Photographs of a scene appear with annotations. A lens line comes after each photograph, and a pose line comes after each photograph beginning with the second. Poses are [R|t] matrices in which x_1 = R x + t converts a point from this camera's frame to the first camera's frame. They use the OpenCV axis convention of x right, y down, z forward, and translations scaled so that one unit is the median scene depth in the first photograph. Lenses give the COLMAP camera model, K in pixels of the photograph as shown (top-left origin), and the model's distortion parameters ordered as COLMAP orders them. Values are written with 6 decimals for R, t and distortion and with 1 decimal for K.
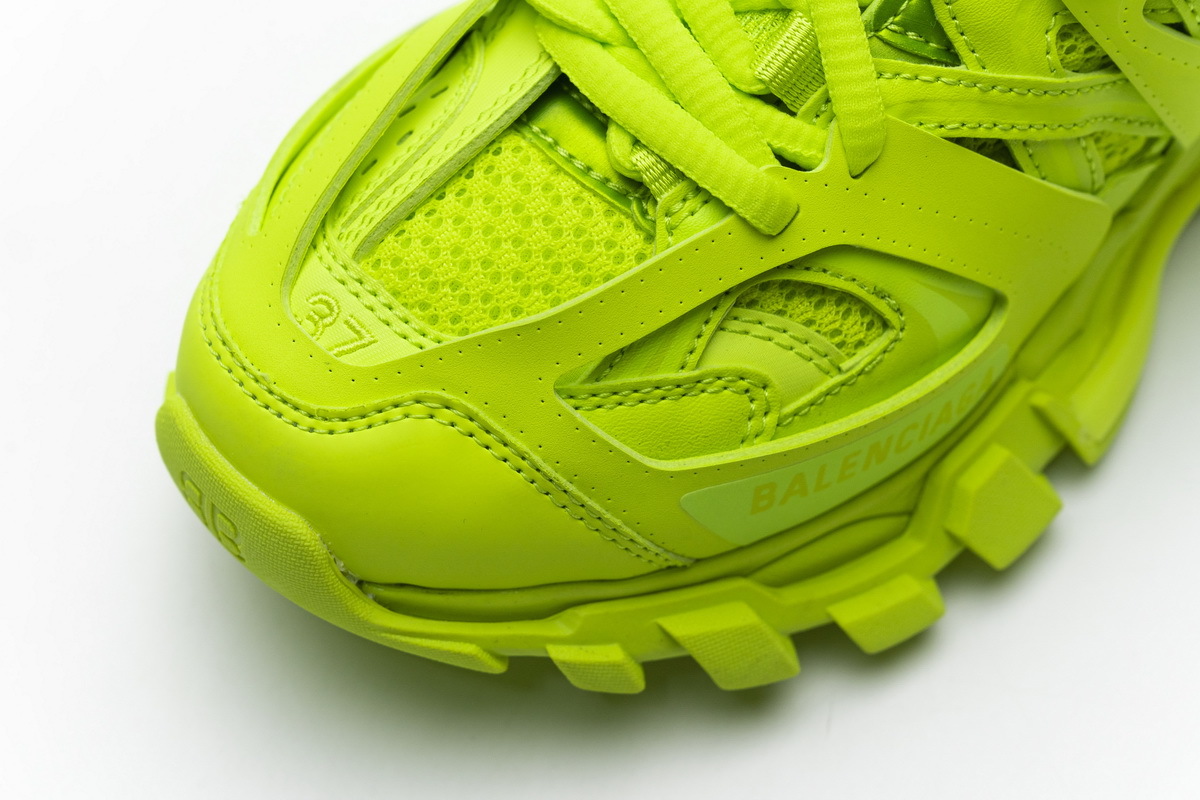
lens RADIAL K [[2253.2, 0, 582.7], [0, 2253.2, 421.1], [0, 0, 1]] dist [0.002451, 0.000000]
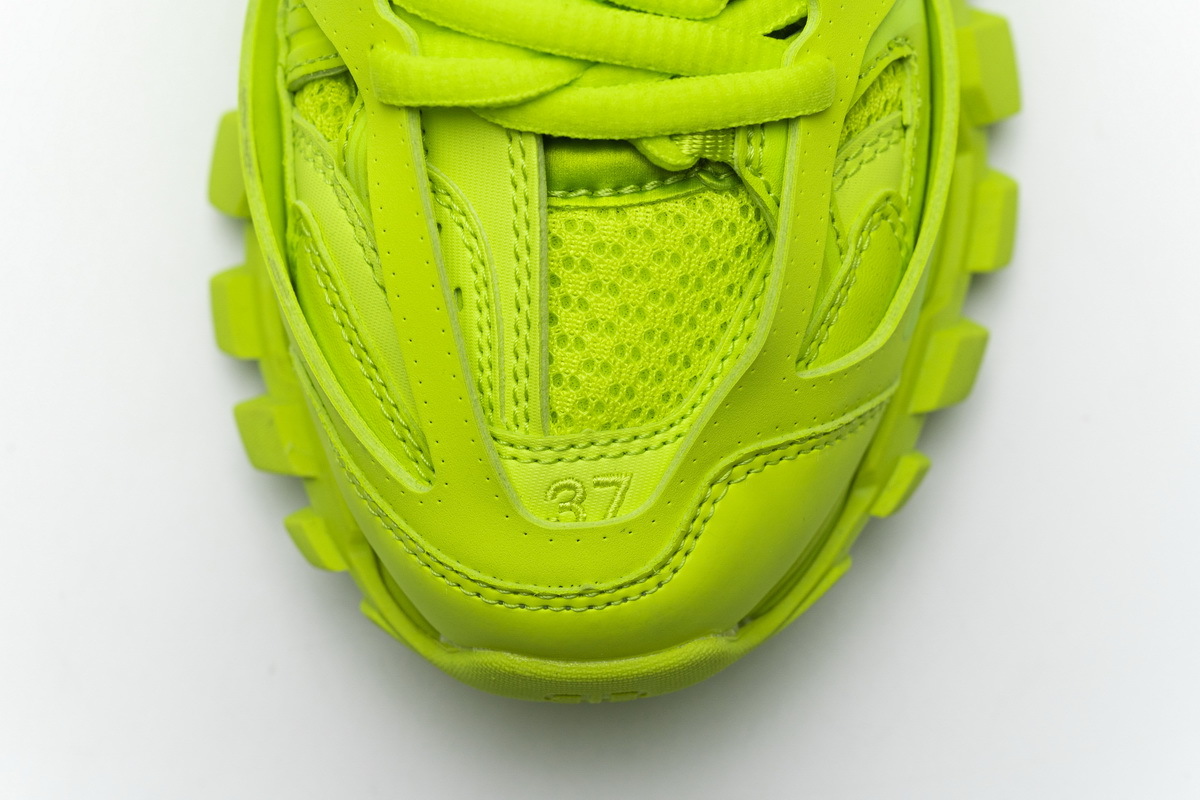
lens RADIAL K [[2253.2, 0, 621.6], [0, 2253.2, 366.1], [0, 0, 1]] dist [0.002451, 0.000000]
pose [[0.634968, -0.753613, 0.169951, -0.220773], [0.621834, 0.629117, 0.466405, -0.511416], [-0.458408, -0.190471, 0.868092, 0.172201]]
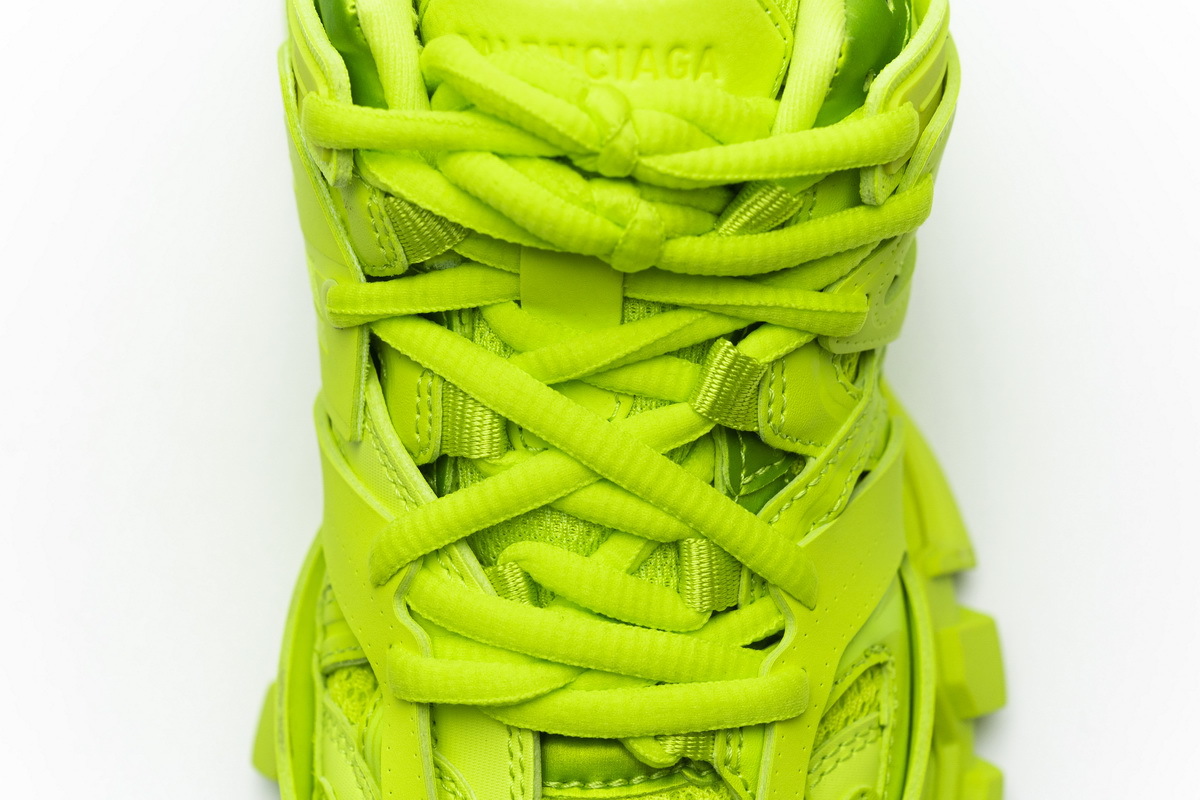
lens RADIAL K [[2253.2, 0, 608.6], [0, 2253.2, 397.8], [0, 0, 1]] dist [0.002451, 0.000000]
pose [[0.671236, -0.686489, 0.279597, -0.172934], [0.621257, 0.726777, 0.292976, -0.549544], [-0.404330, -0.022954, 0.914325, 0.064741]]
